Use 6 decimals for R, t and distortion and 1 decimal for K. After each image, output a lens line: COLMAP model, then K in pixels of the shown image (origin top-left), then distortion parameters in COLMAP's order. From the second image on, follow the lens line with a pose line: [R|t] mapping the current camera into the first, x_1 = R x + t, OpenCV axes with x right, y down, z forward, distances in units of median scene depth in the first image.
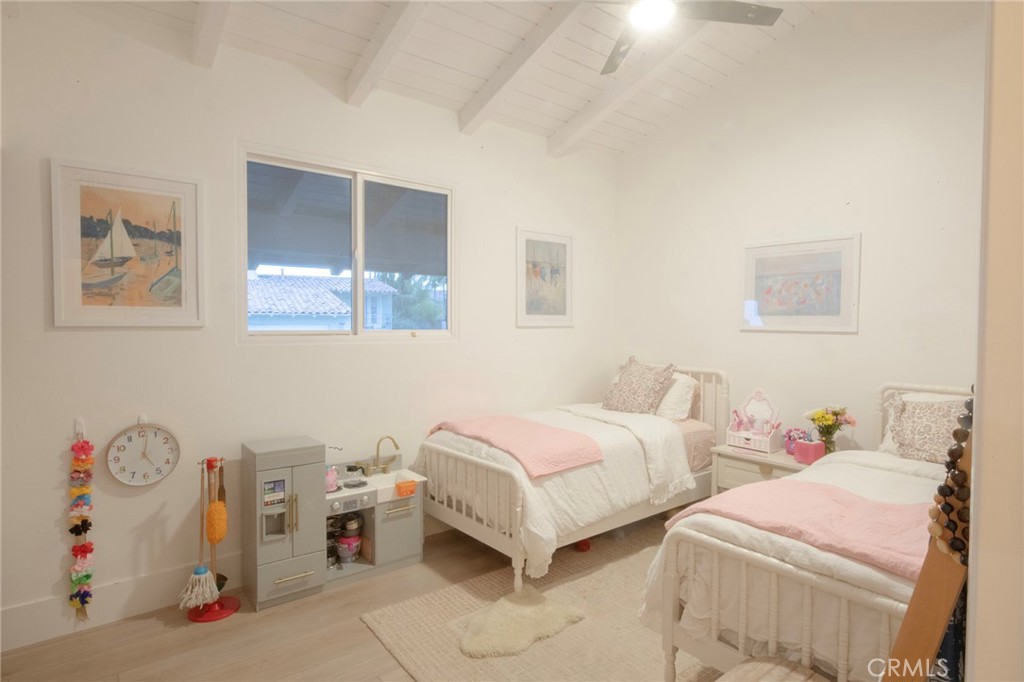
lens RADIAL K [[524.2, 0, 512.0], [0, 524.2, 341.0], [0, 0, 1]] dist [-0.003076, -0.000798]
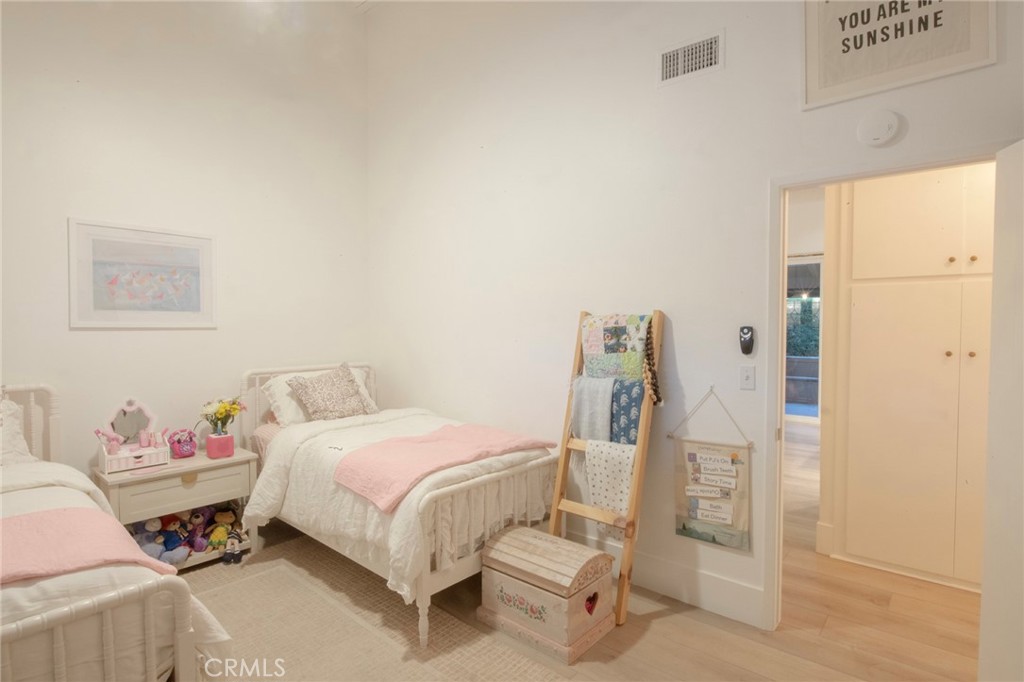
lens RADIAL K [[524.2, 0, 512.0], [0, 524.2, 341.0], [0, 0, 1]] dist [-0.003076, -0.000798]
pose [[-0.155732, -0.042778, 0.986873, -0.487739], [0.029244, 0.998424, 0.047894, -0.022755], [-0.987366, 0.036318, -0.154236, 0.554482]]
